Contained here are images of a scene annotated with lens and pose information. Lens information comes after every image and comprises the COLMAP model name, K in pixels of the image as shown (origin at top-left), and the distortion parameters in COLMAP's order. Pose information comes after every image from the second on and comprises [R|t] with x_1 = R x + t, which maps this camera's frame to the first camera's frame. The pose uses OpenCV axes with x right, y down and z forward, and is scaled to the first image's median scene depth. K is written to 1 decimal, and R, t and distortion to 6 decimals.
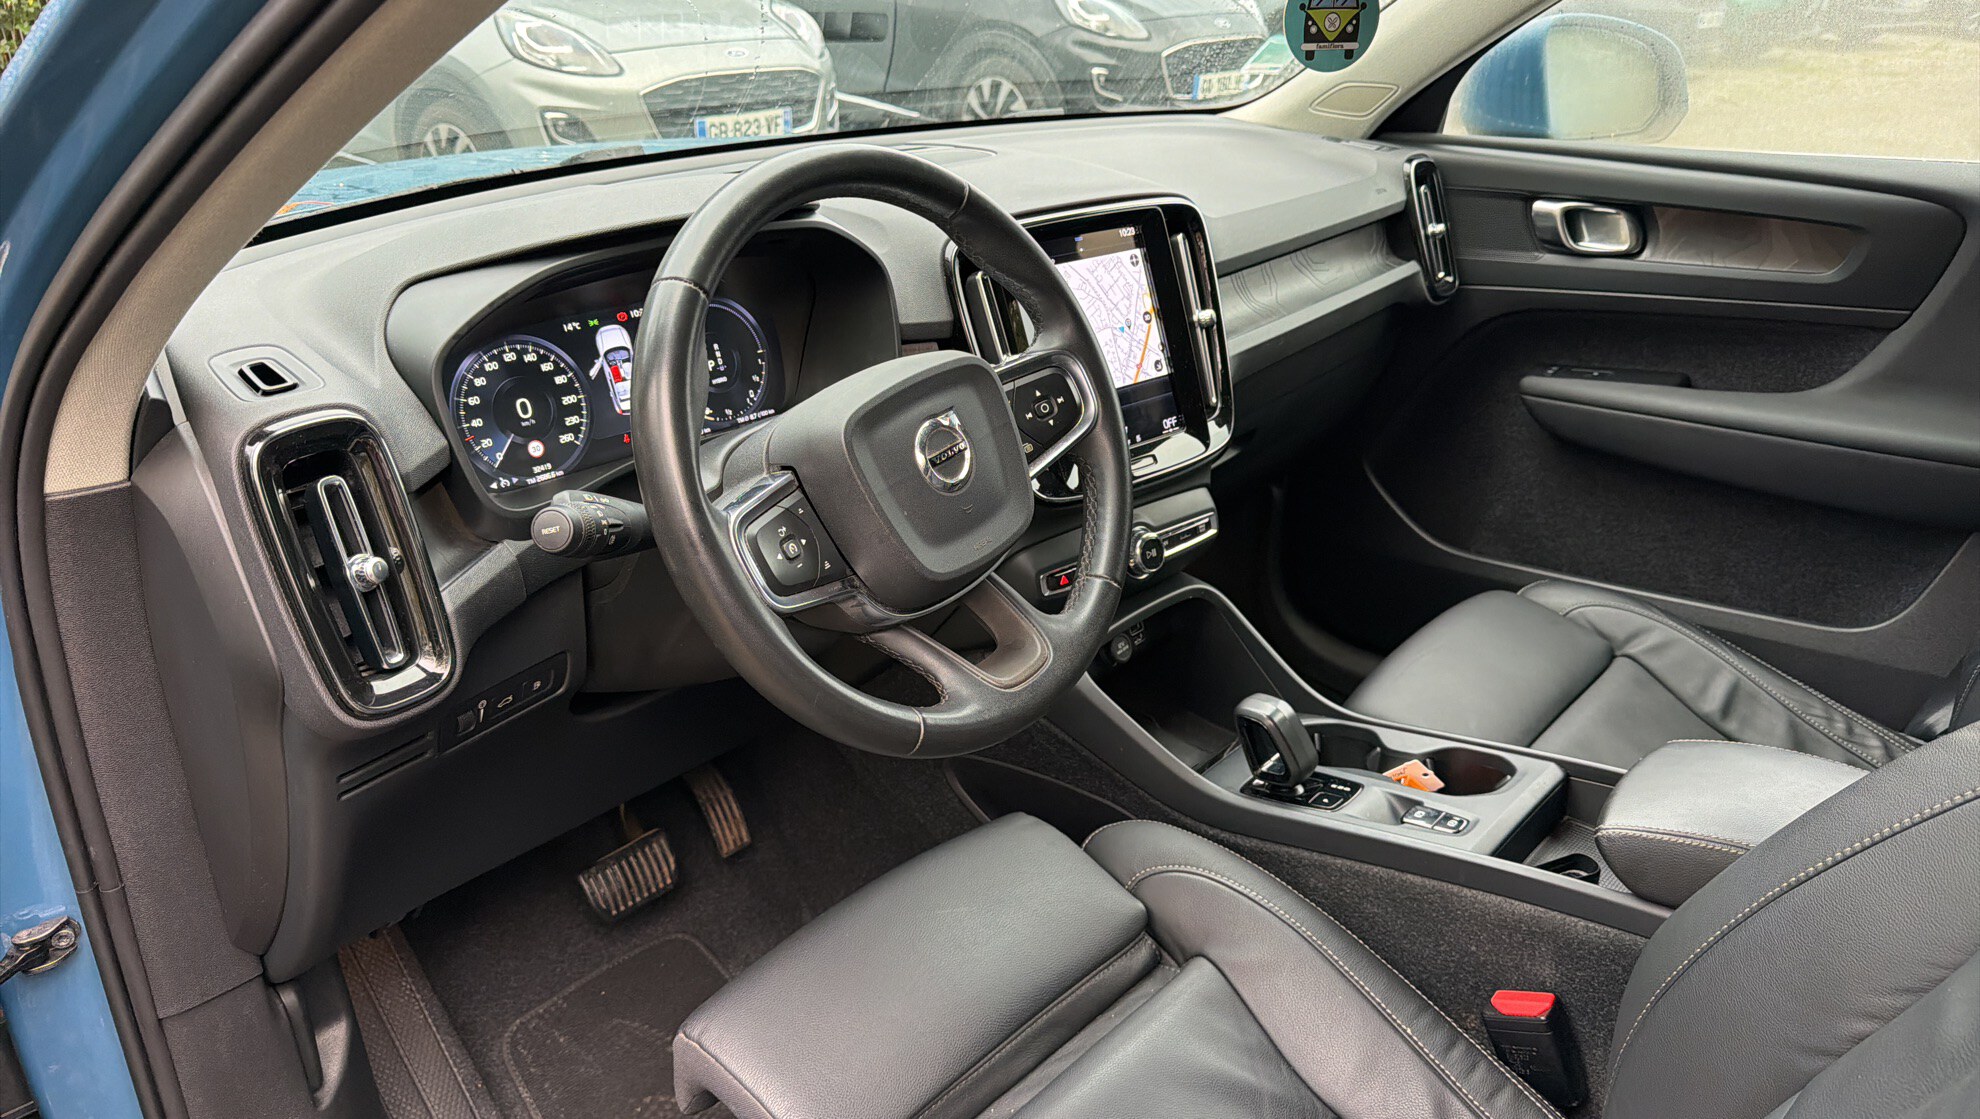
lens RADIAL K [[1357.8, 0, 985.3], [0, 1357.8, 547.0], [0, 0, 1]] dist [0.001505, -0.008600]
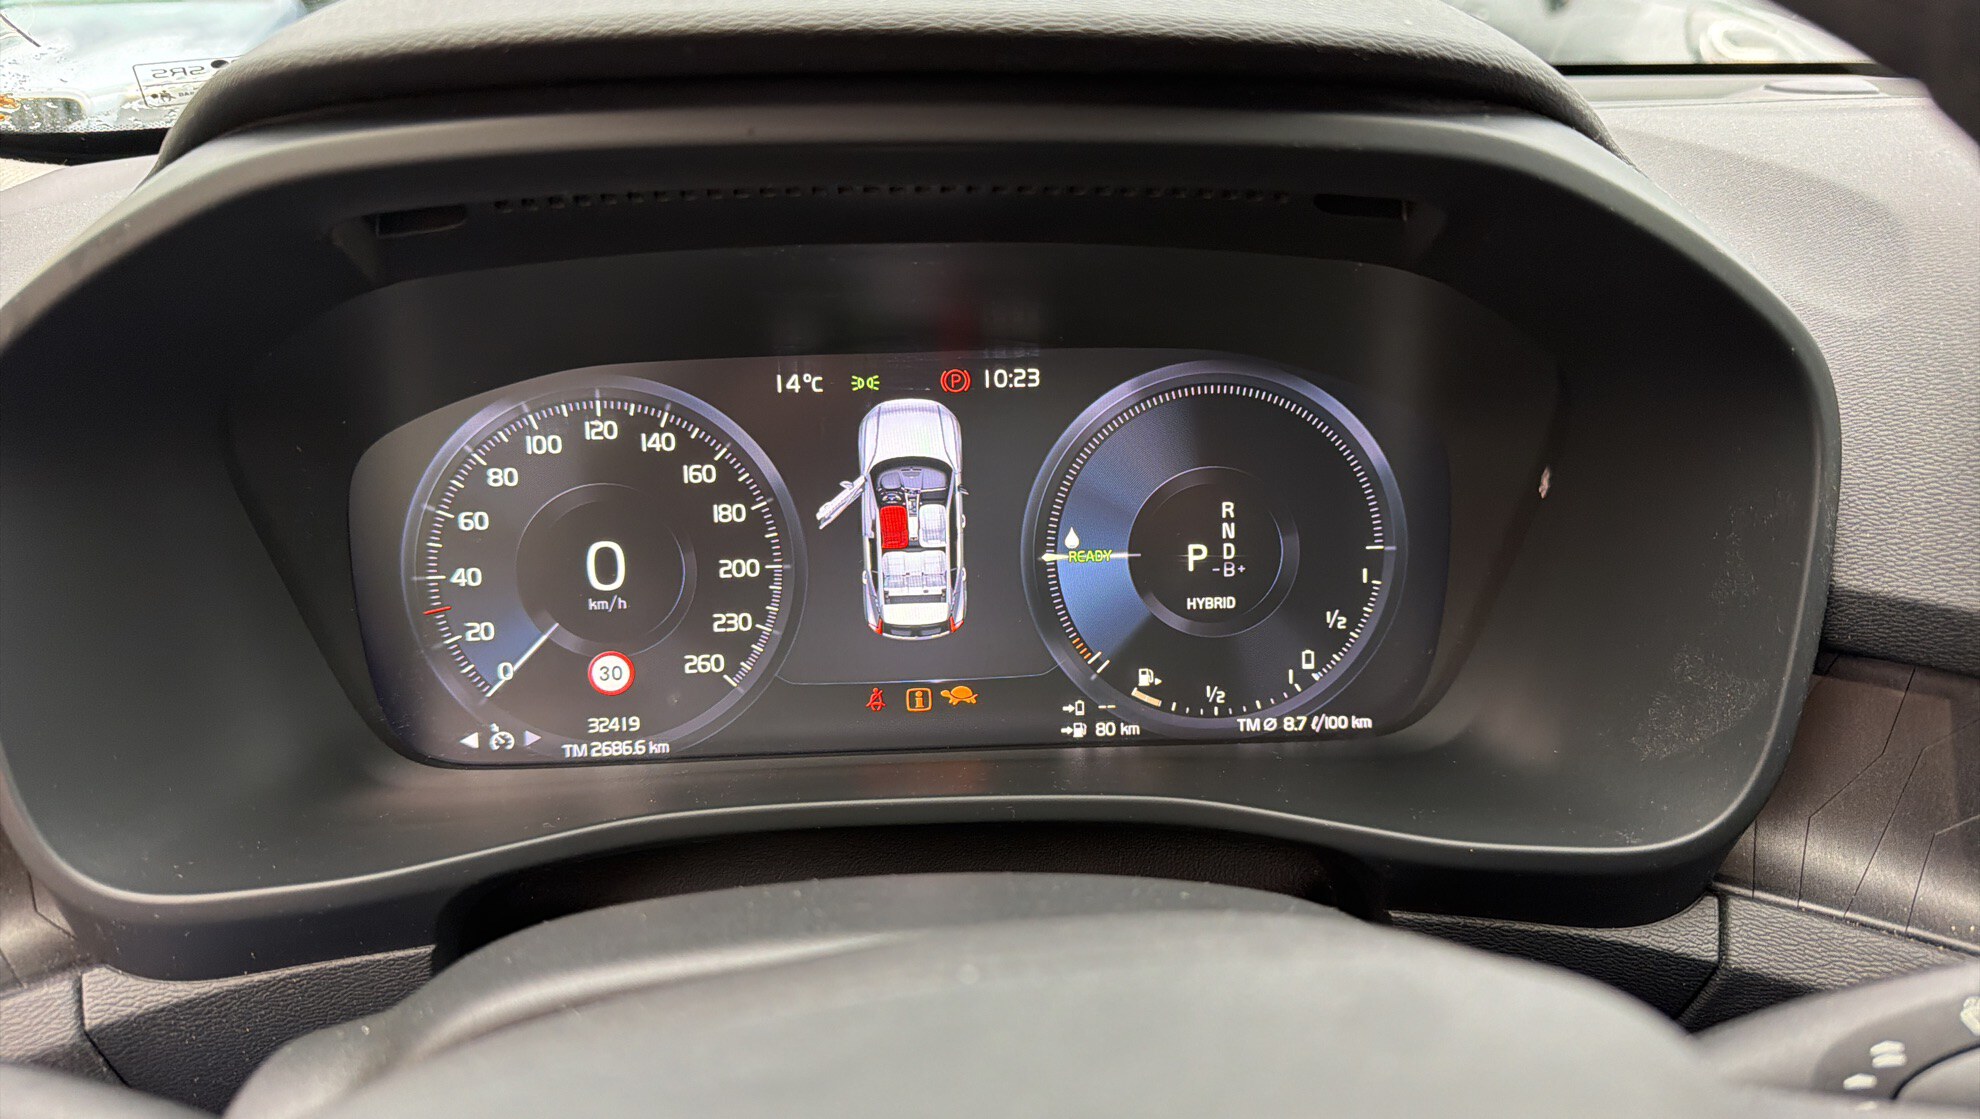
lens RADIAL K [[1357.8, 0, 991.0], [0, 1357.8, 555.2], [0, 0, 1]] dist [0.001505, -0.008600]
pose [[0.716614, 0.250132, -0.651075, -0.010227], [-0.269631, 0.960258, 0.072141, -0.161065], [0.643245, 0.123853, 0.755577, 0.771262]]
